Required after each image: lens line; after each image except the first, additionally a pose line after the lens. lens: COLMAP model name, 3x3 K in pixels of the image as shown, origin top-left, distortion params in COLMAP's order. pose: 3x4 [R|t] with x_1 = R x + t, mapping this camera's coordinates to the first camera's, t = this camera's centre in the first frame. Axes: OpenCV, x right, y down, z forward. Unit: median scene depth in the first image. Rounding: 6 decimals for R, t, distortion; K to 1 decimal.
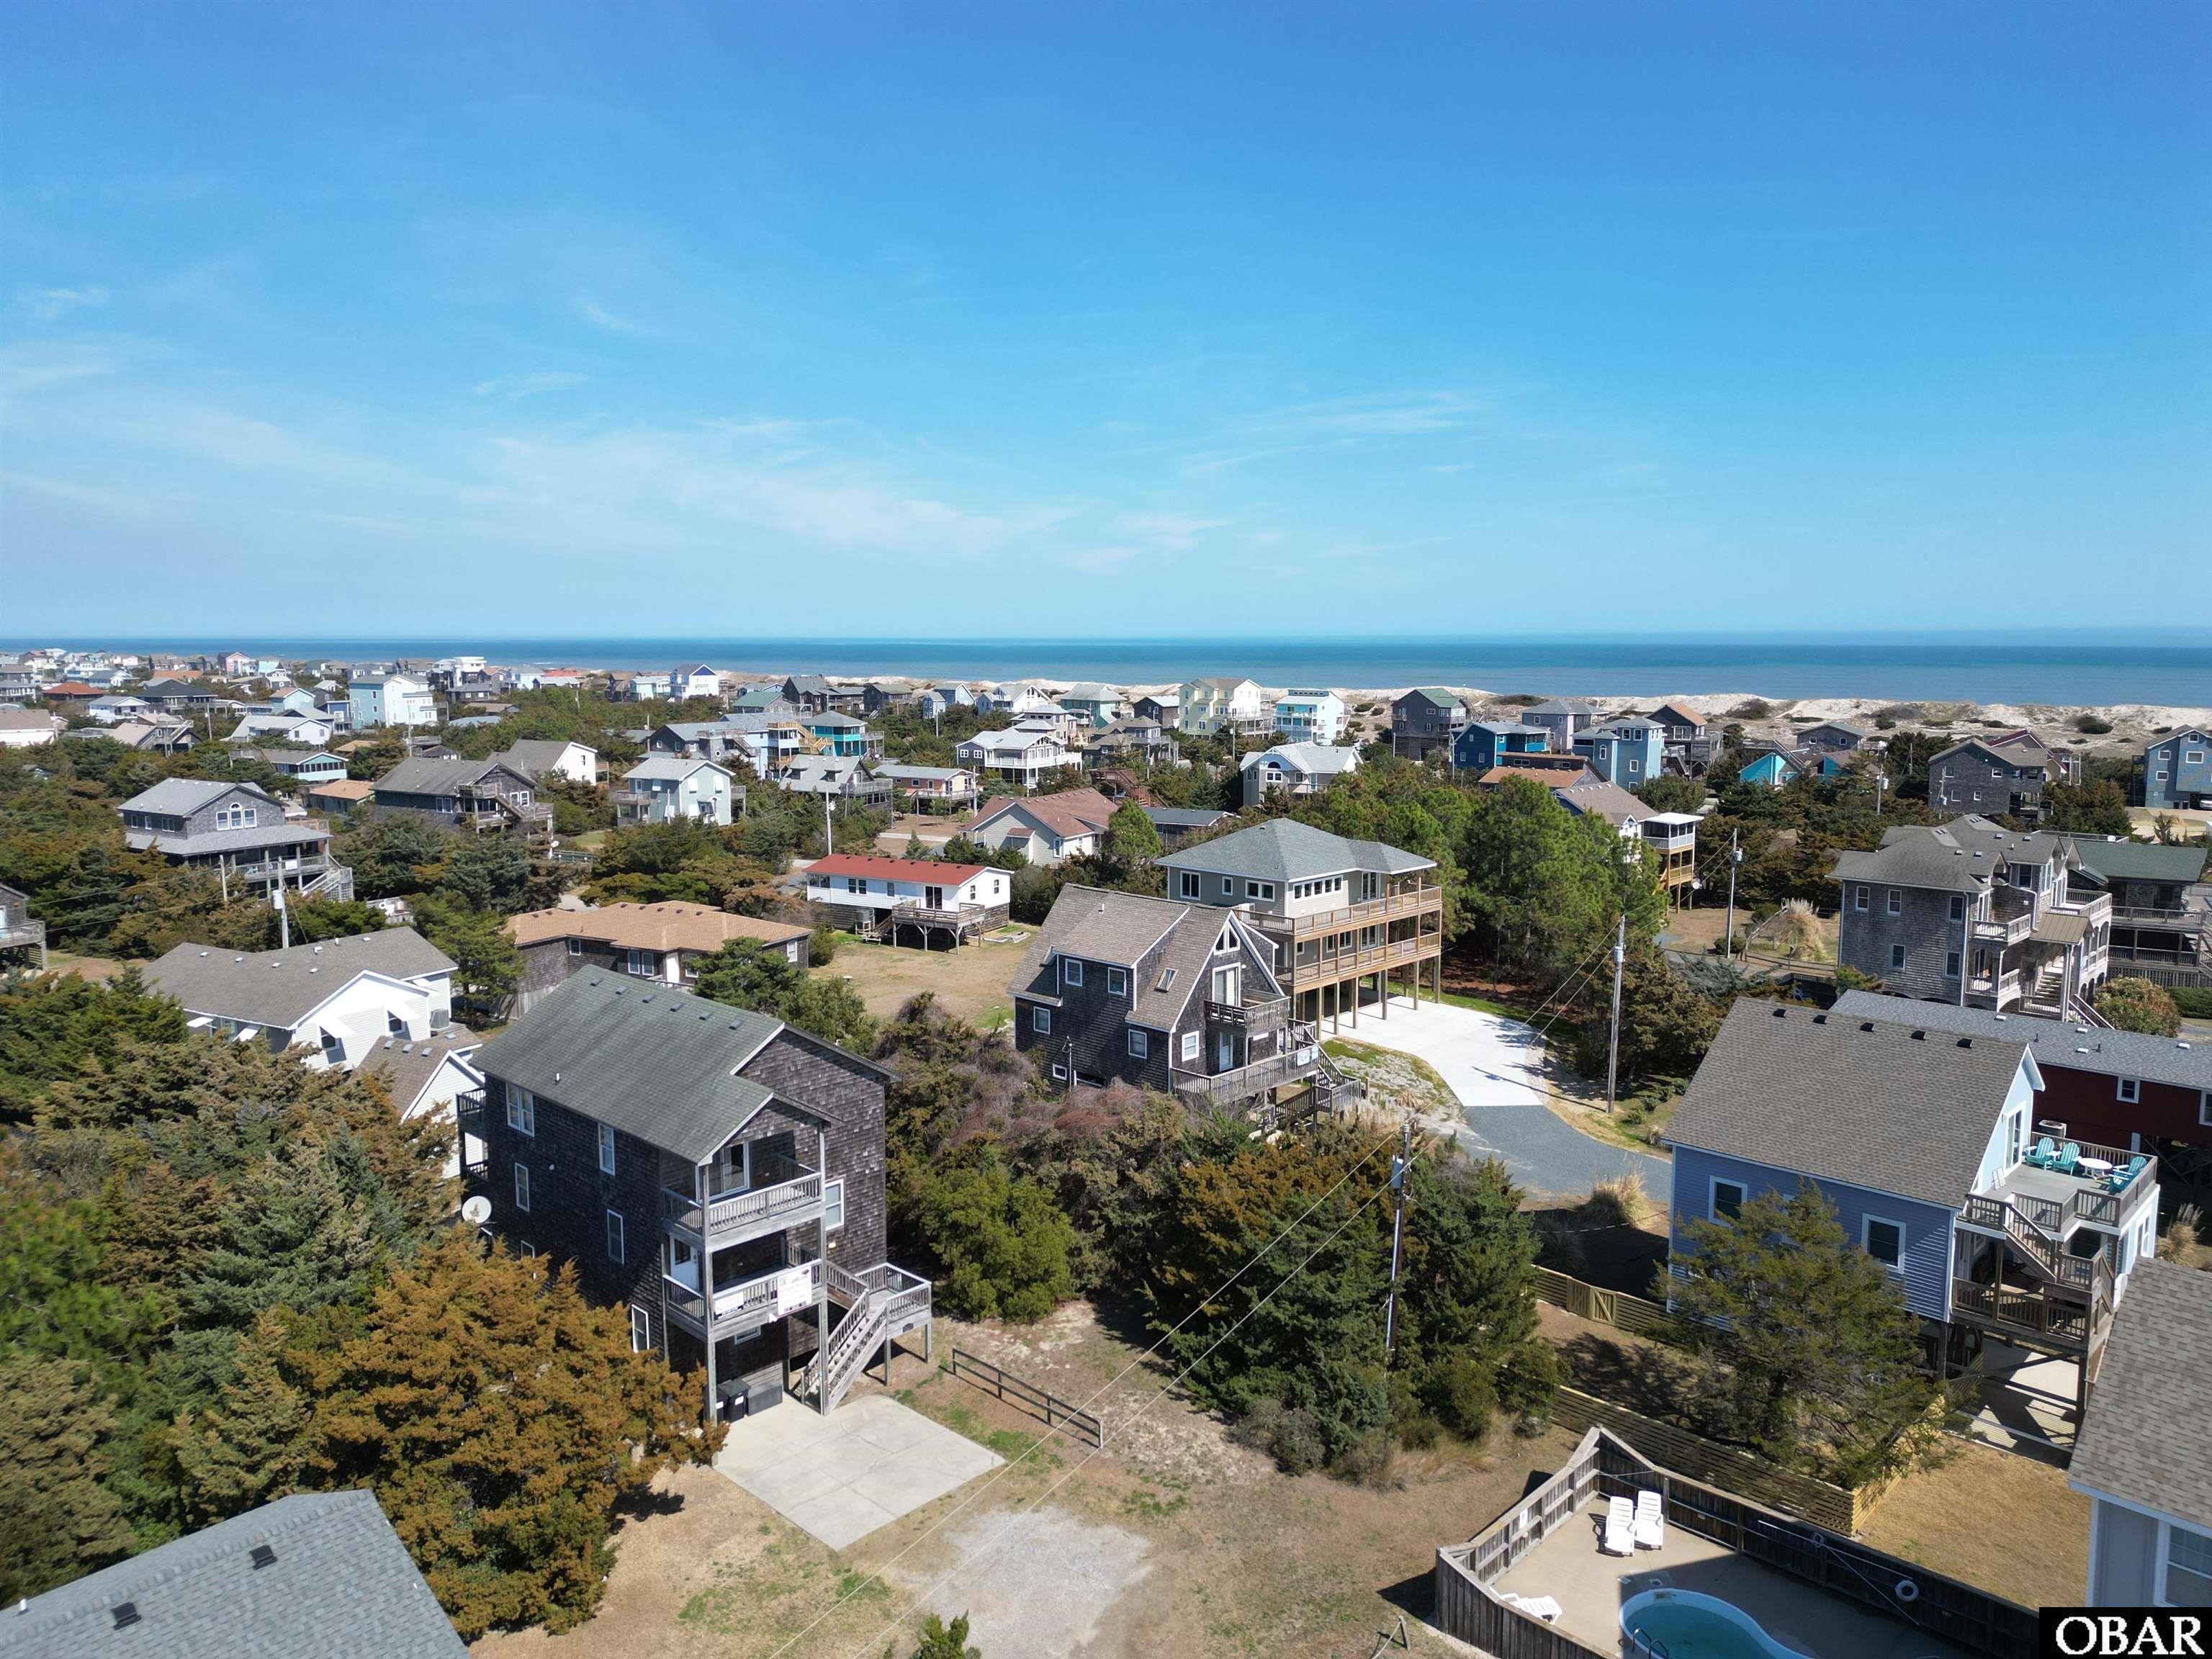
lens RADIAL K [[1533.4, 0, 1094.4], [0, 1533.4, 829.7], [0, 0, 1]] dist [0.089501, -0.081298]
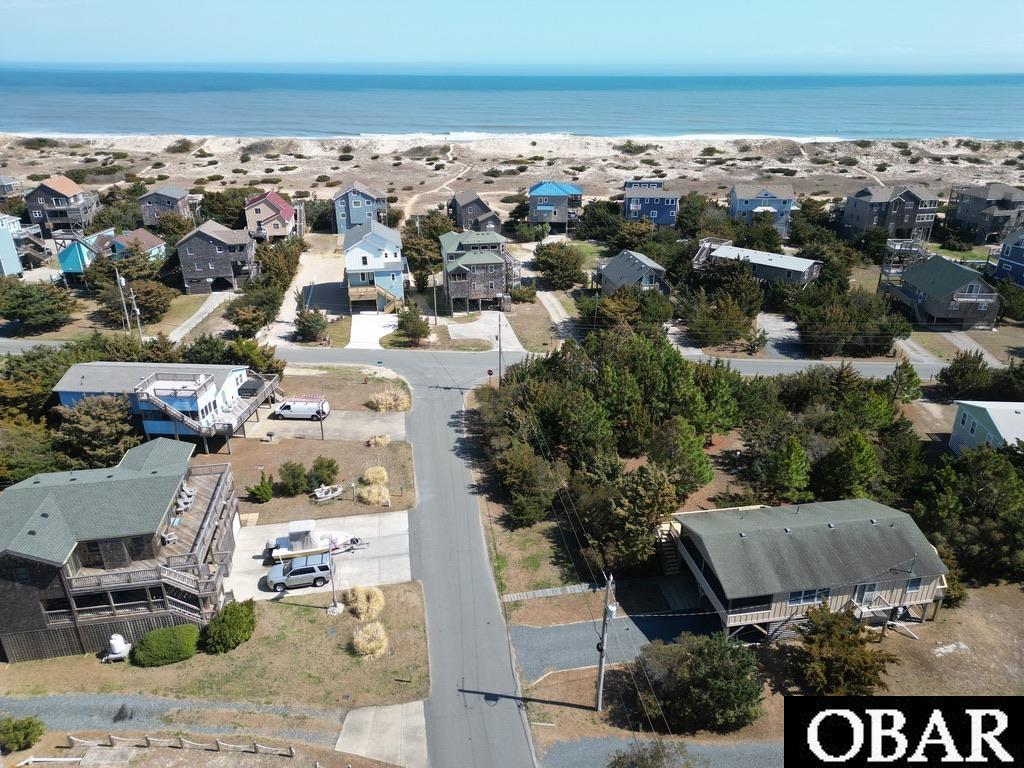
lens RADIAL K [[709.9, 0, 506.6], [0, 709.9, 384.1], [0, 0, 1]] dist [0.089501, -0.081298]
pose [[0.763236, -0.263748, 0.589837, 0.374281], [0.082302, 0.945140, 0.316127, -0.120338], [-0.640857, -0.192735, 0.743072, 0.312069]]
